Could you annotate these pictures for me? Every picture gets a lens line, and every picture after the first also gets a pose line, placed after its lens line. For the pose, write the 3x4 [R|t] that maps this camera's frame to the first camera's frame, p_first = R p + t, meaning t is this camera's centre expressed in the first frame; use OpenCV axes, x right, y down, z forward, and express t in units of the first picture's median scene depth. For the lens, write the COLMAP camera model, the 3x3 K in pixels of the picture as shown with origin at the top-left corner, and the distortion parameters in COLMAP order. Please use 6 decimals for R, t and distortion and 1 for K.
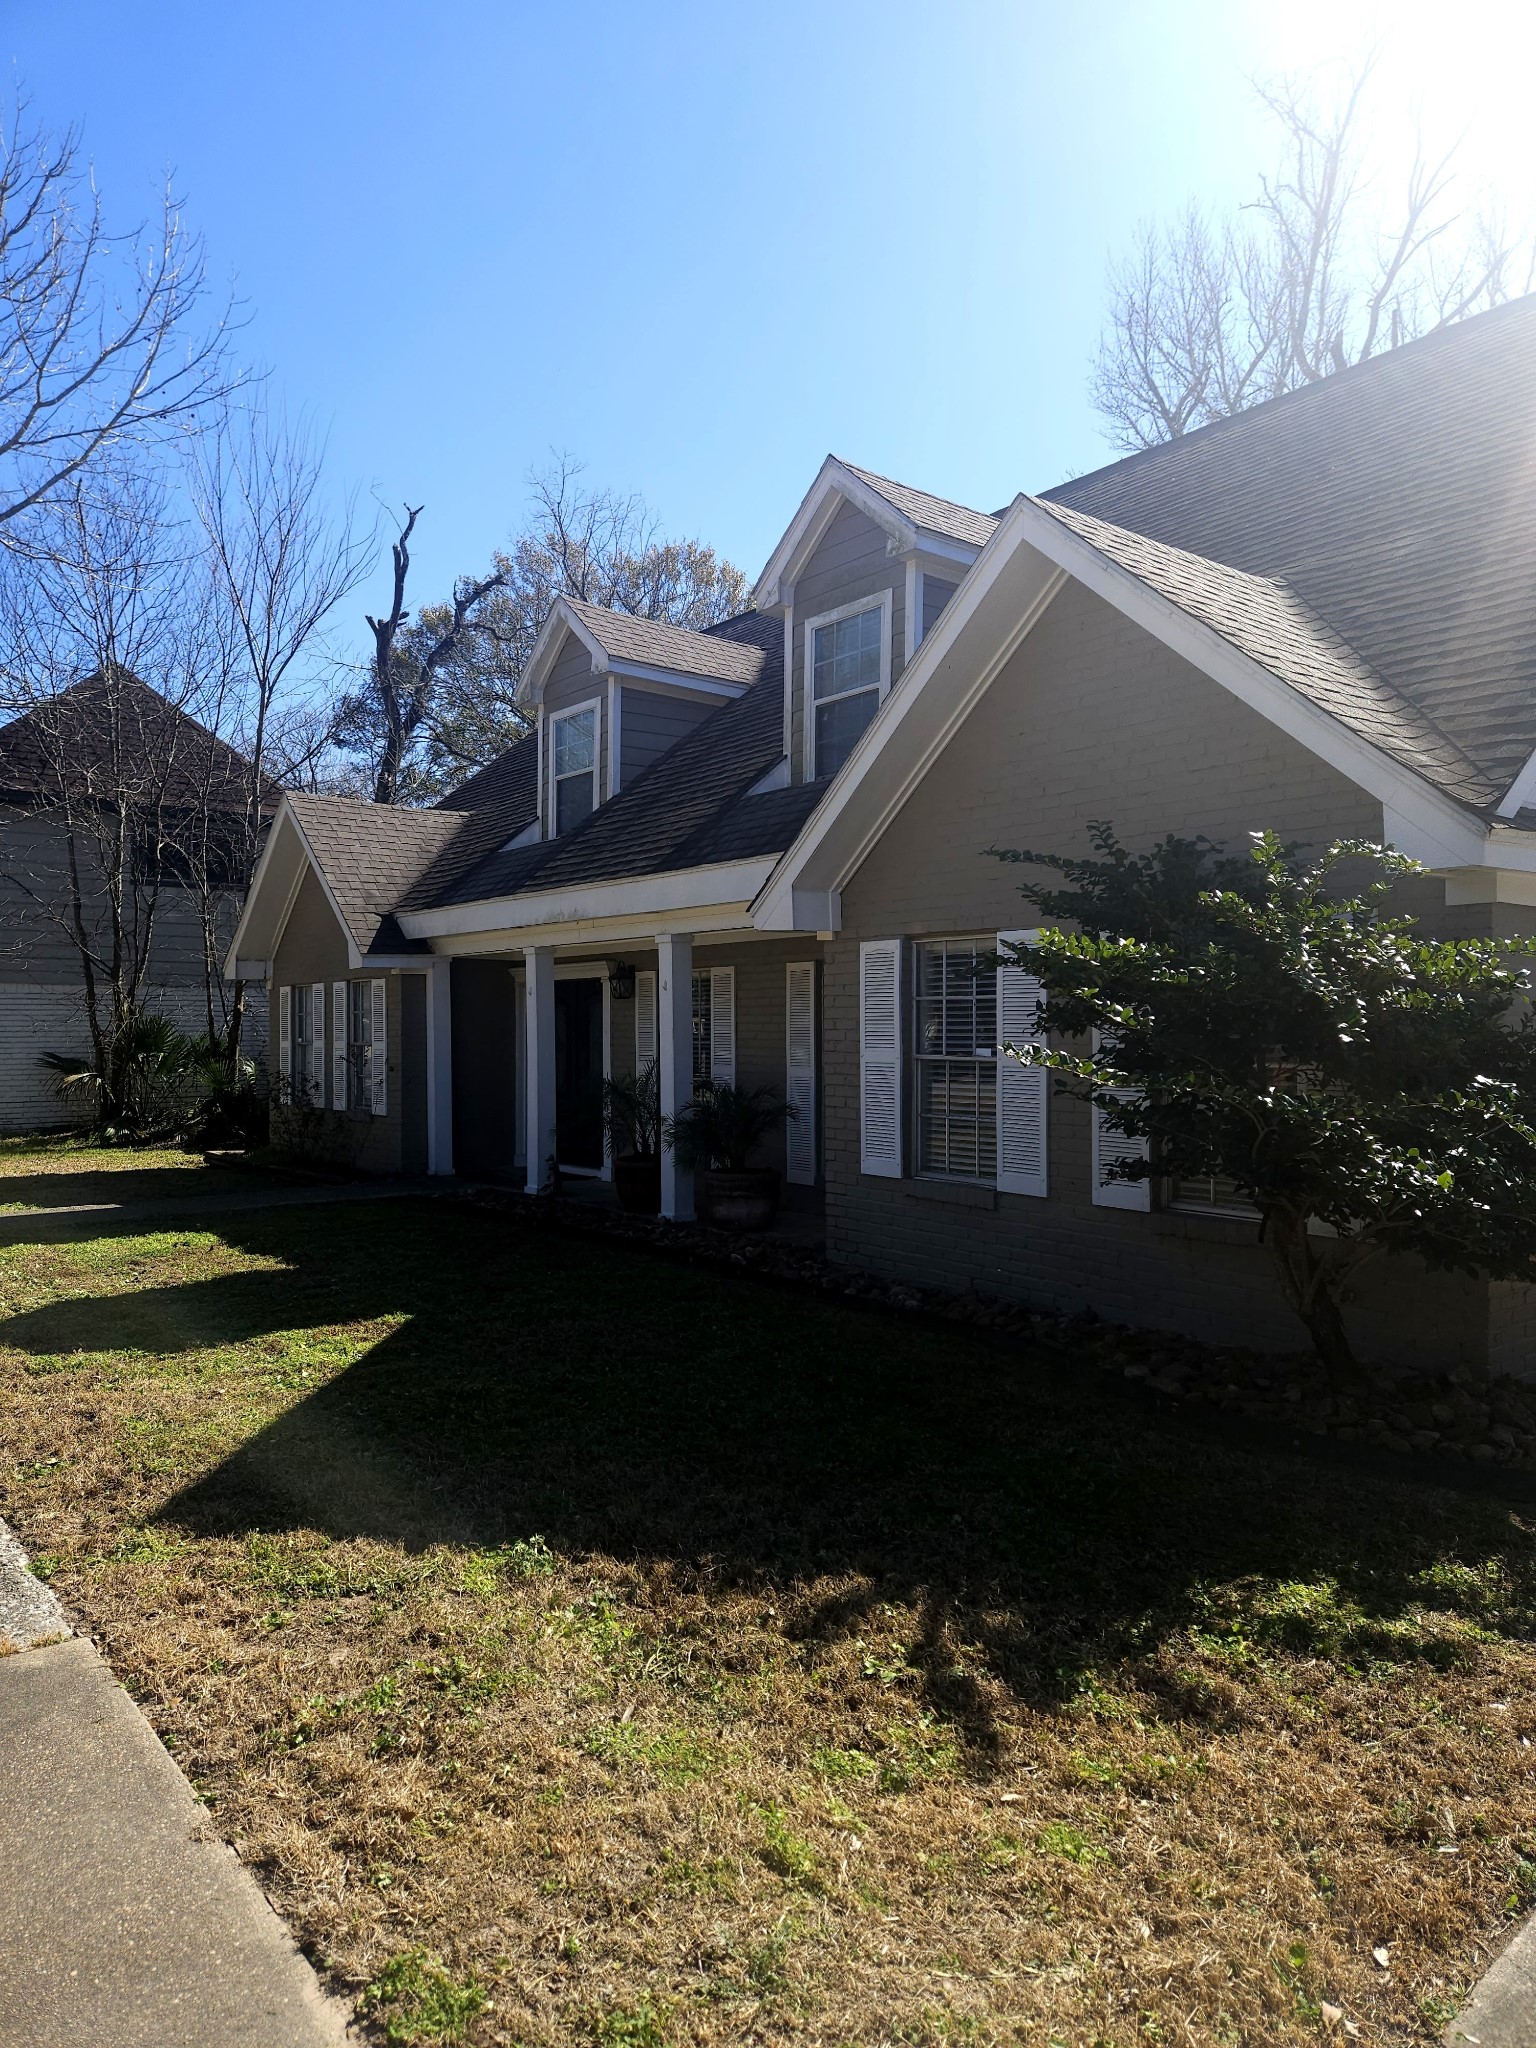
lens RADIAL K [[1353.6, 0, 765.4], [0, 1353.6, 1045.6], [0, 0, 1]] dist [0.070616, -0.000180]
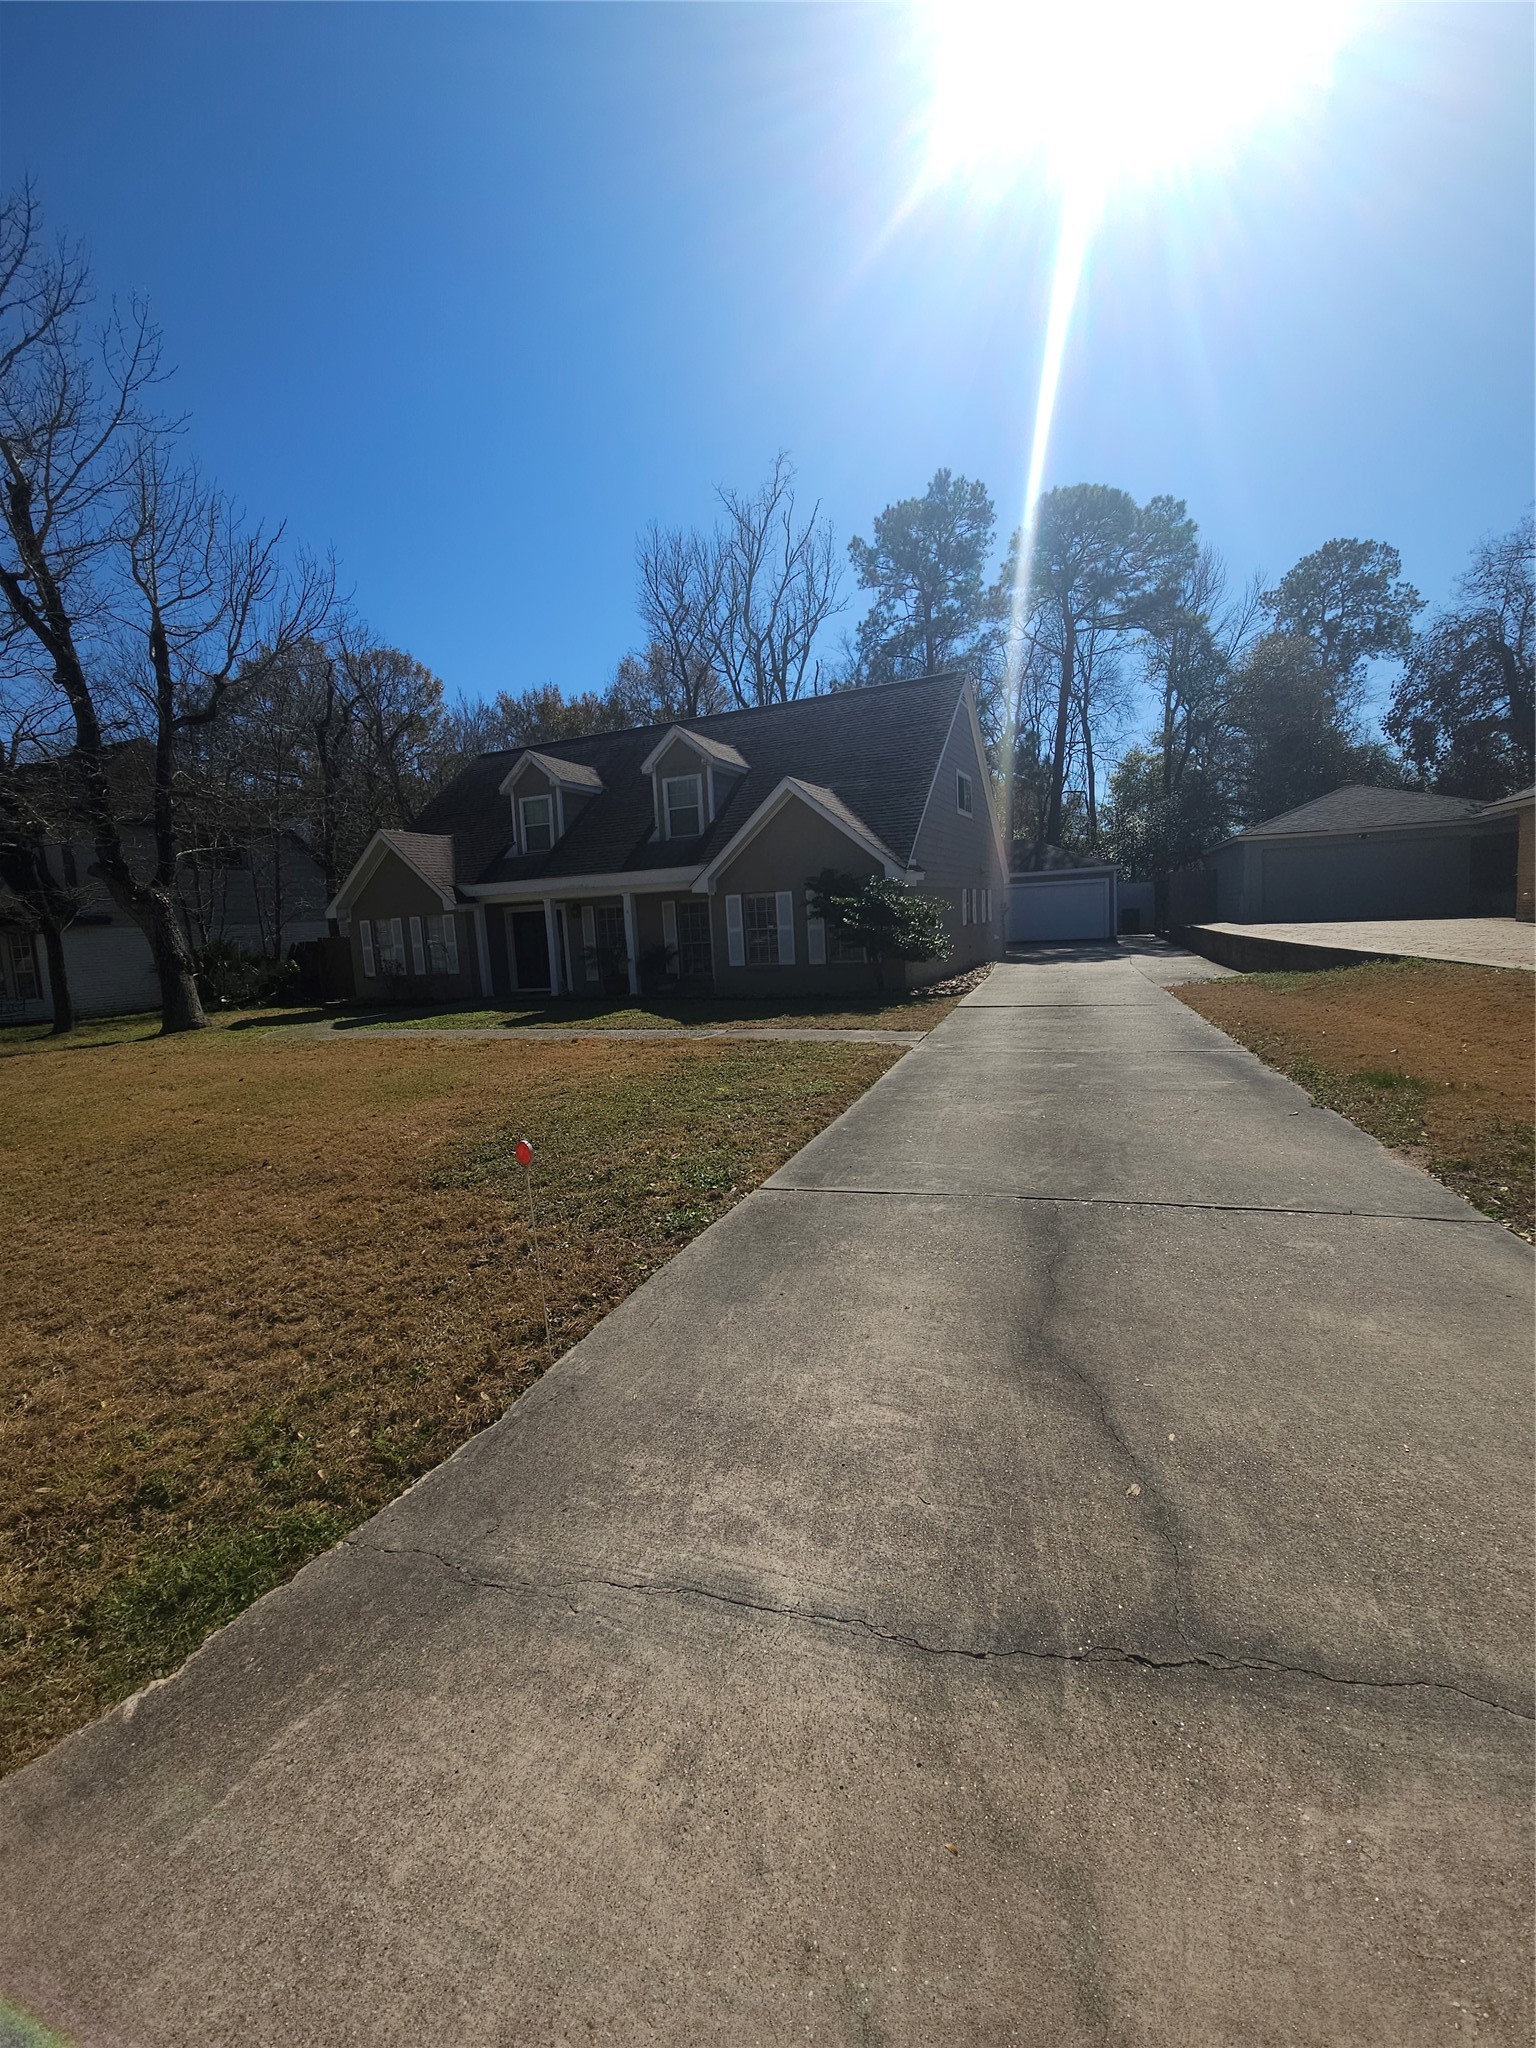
lens RADIAL K [[835.2, 0, 778.7], [0, 835.2, 1010.8], [0, 0, 1]] dist [0.005668, -0.005319]
pose [[0.888469, -0.095203, 0.448954, -0.511526], [0.056355, 0.993476, 0.099145, 0.005044], [-0.455464, -0.062787, 0.888037, -0.593643]]
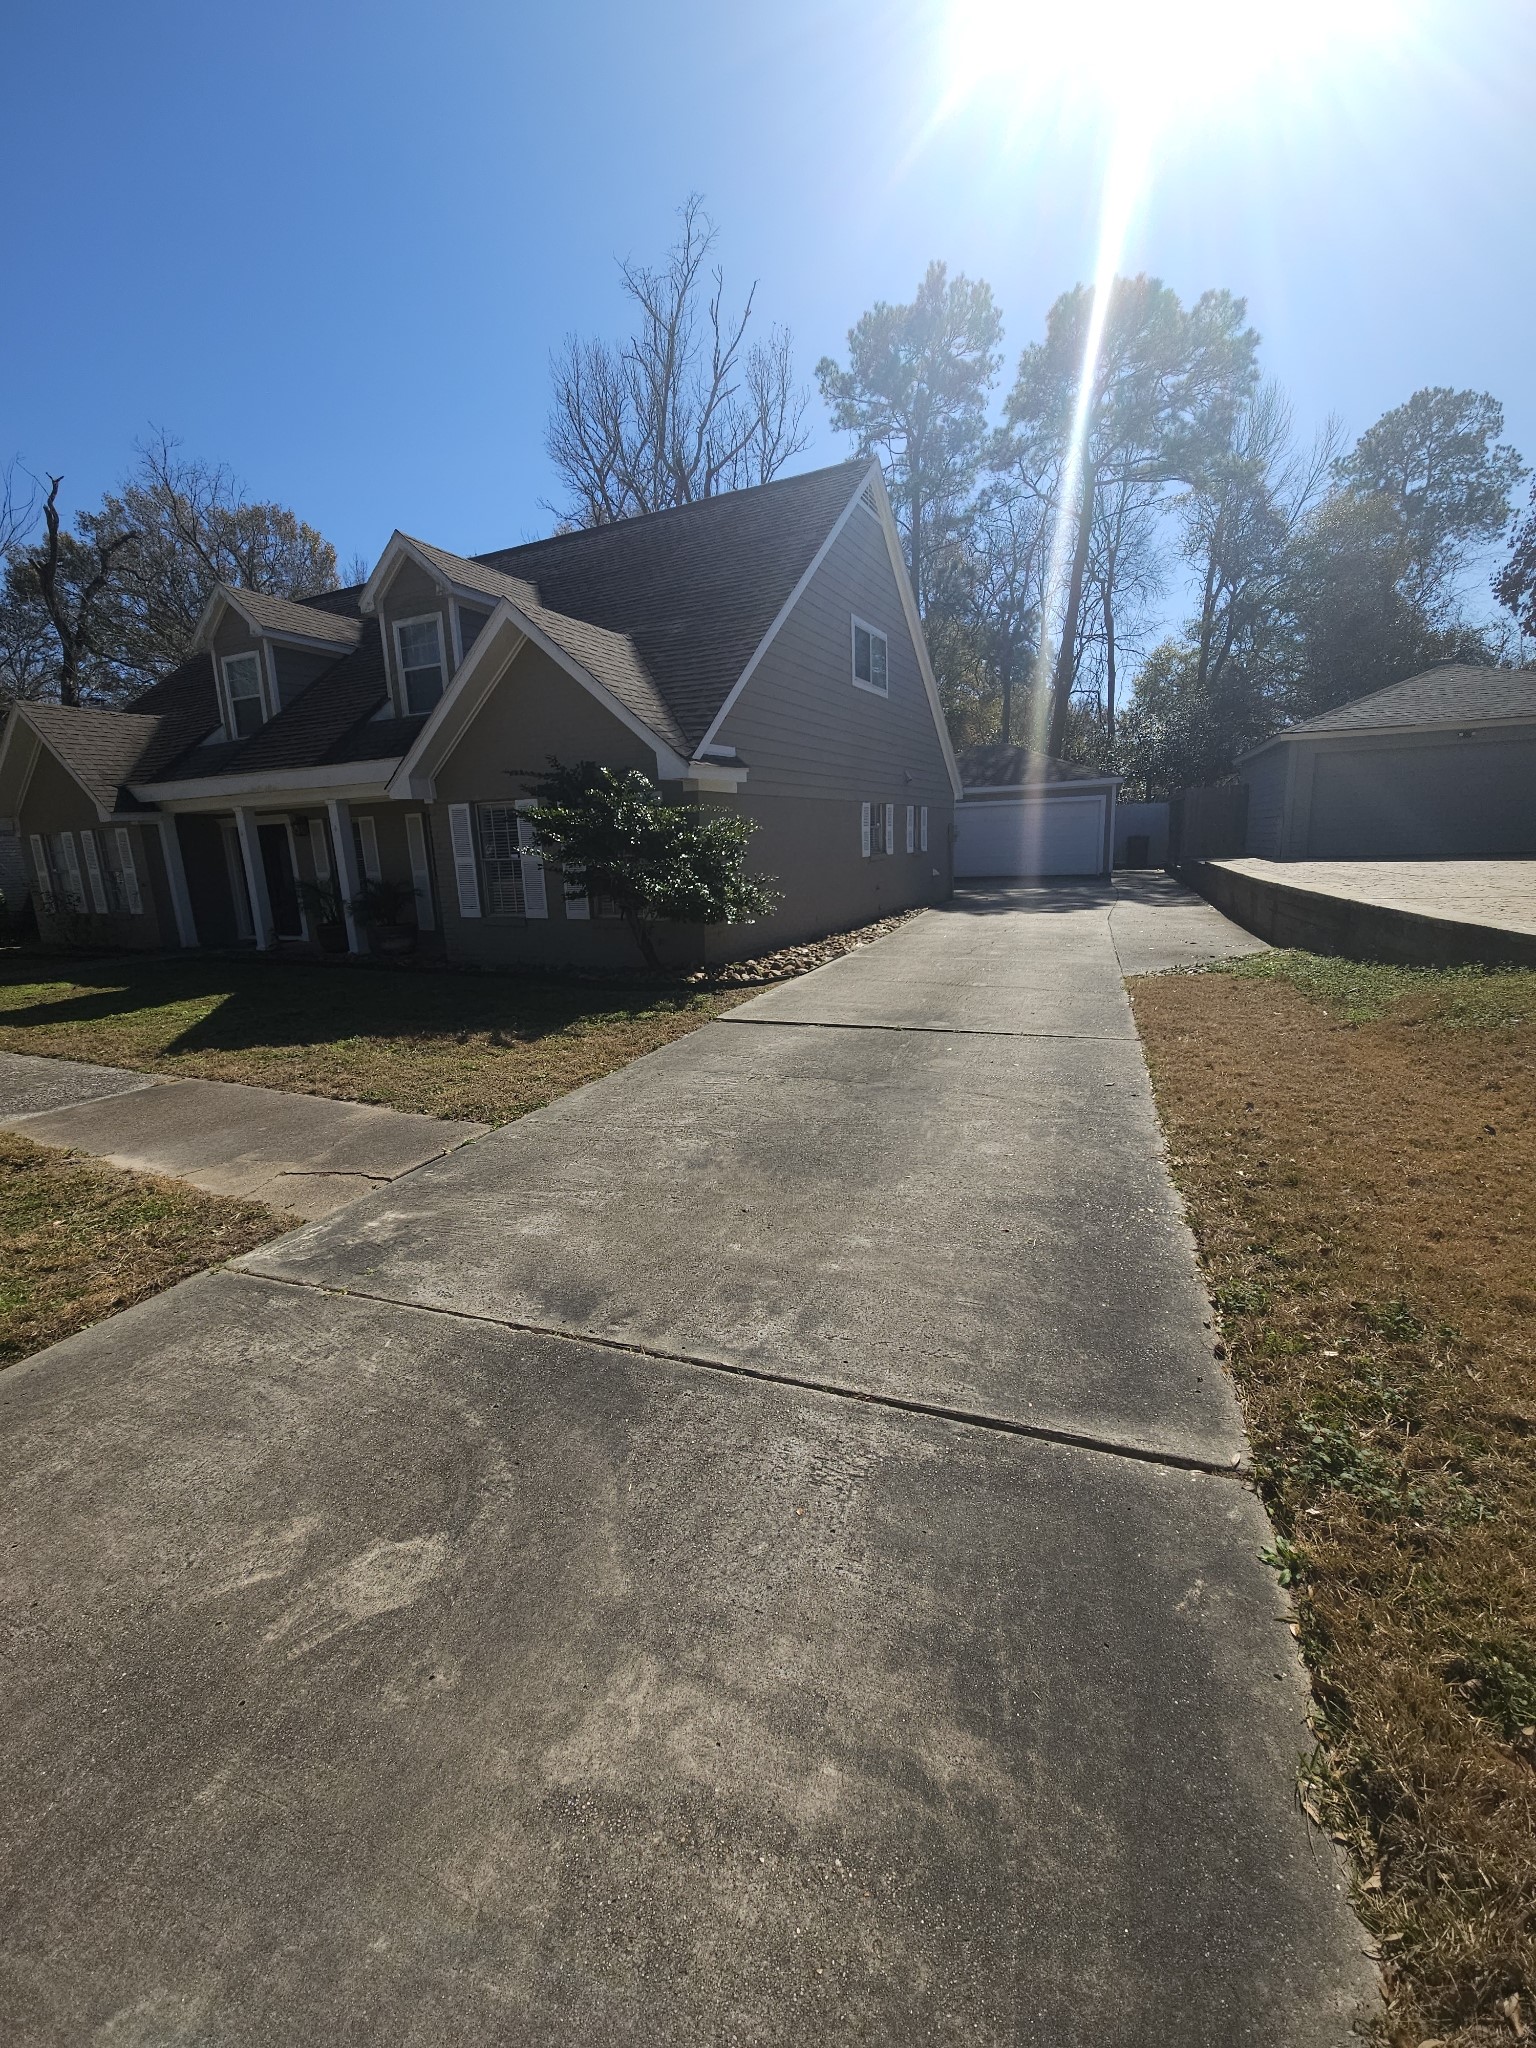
lens RADIAL K [[836.2, 0, 776.6], [0, 836.2, 1016.8], [0, 0, 1]] dist [0.003830, -0.003880]
pose [[0.901728, -0.119419, 0.415482, -0.031387], [0.039857, 0.979961, 0.195161, 0.007912], [-0.430462, -0.159423, 0.888418, -0.270257]]
